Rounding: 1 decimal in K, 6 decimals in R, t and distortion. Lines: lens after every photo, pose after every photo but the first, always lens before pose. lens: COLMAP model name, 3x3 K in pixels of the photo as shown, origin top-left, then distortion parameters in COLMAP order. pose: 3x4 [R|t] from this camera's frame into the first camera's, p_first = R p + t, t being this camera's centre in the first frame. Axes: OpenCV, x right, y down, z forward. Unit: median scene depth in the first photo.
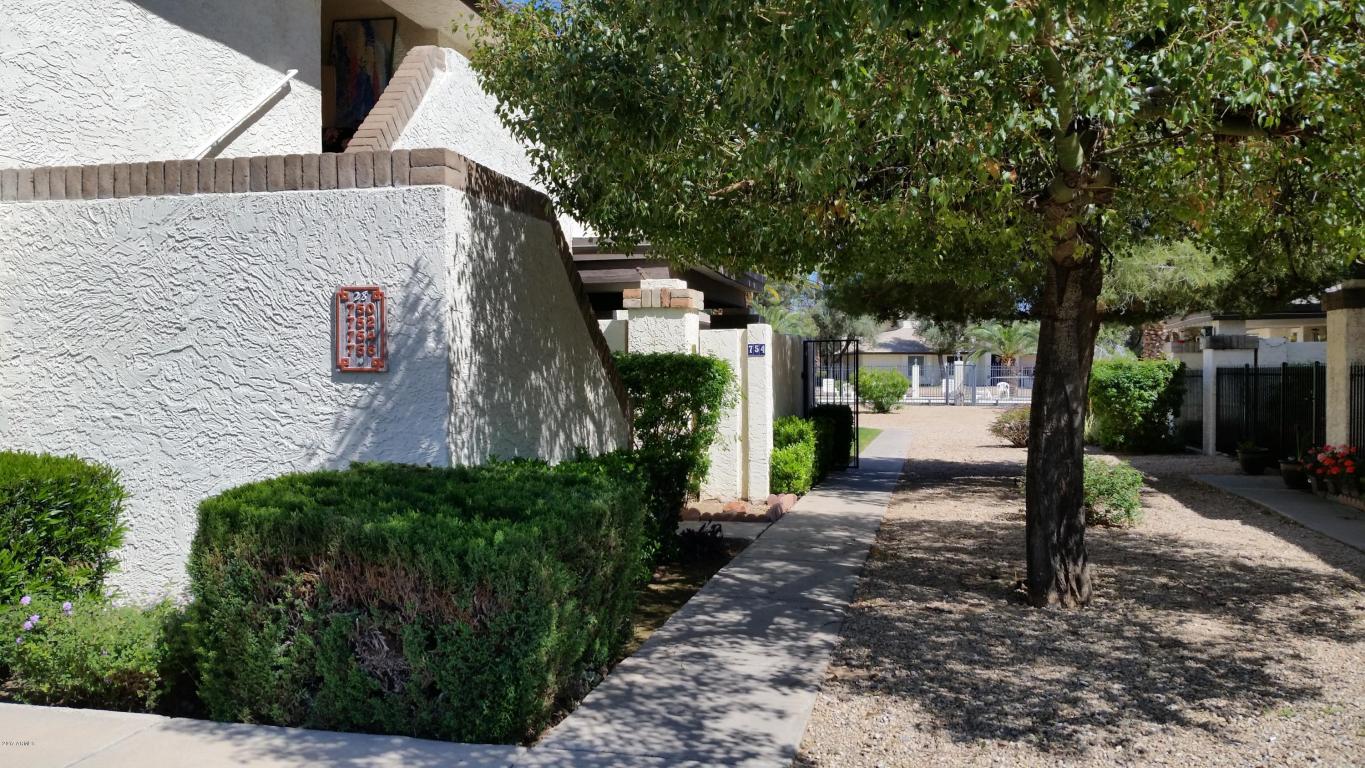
lens RADIAL K [[1103.5, 0, 680.7], [0, 1103.5, 380.1], [0, 0, 1]] dist [0.039676, -0.091930]
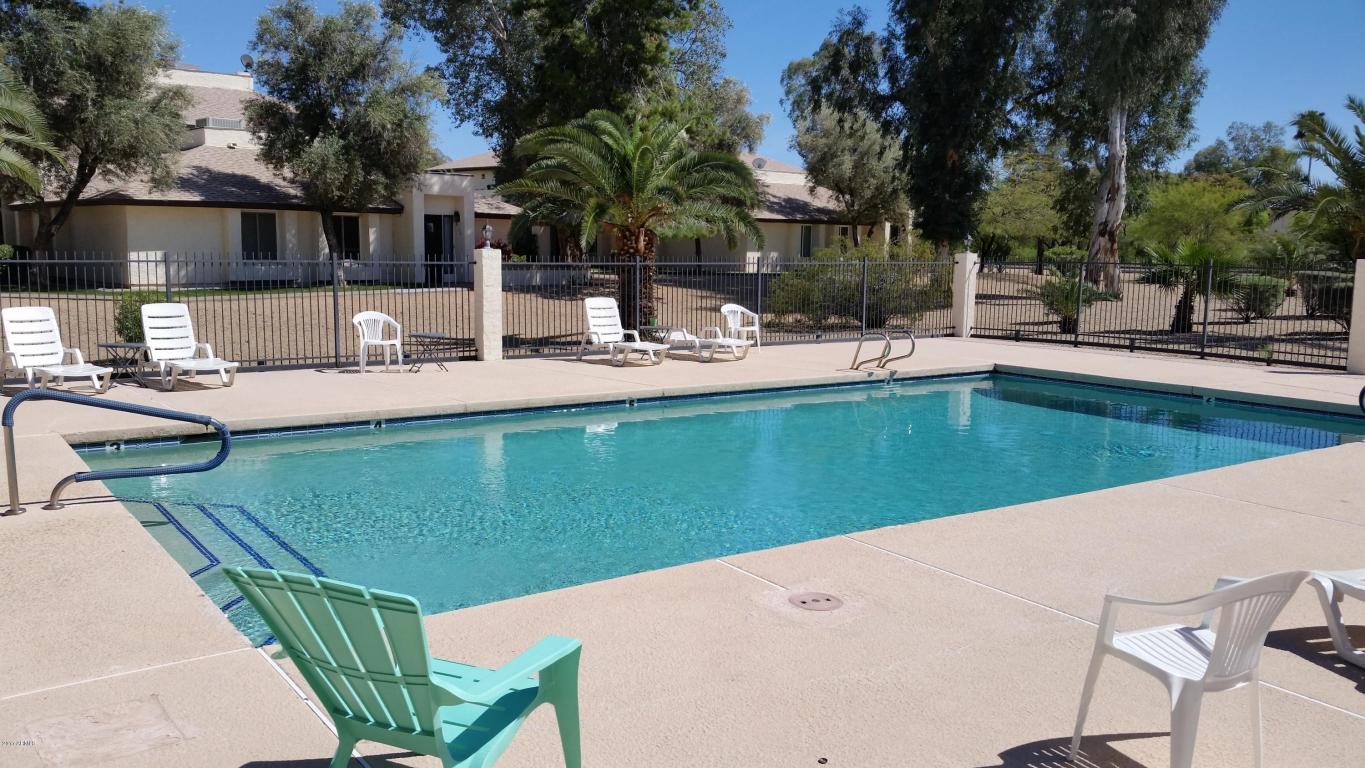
lens RADIAL K [[1103.5, 0, 681.5], [0, 1103.5, 384.9], [0, 0, 1]] dist [0.039676, -0.091930]
pose [[0.738201, -0.081830, 0.669600, 0.050797], [-0.005789, 0.991810, 0.127589, -0.013403], [-0.674556, -0.098063, 0.731681, 0.680369]]
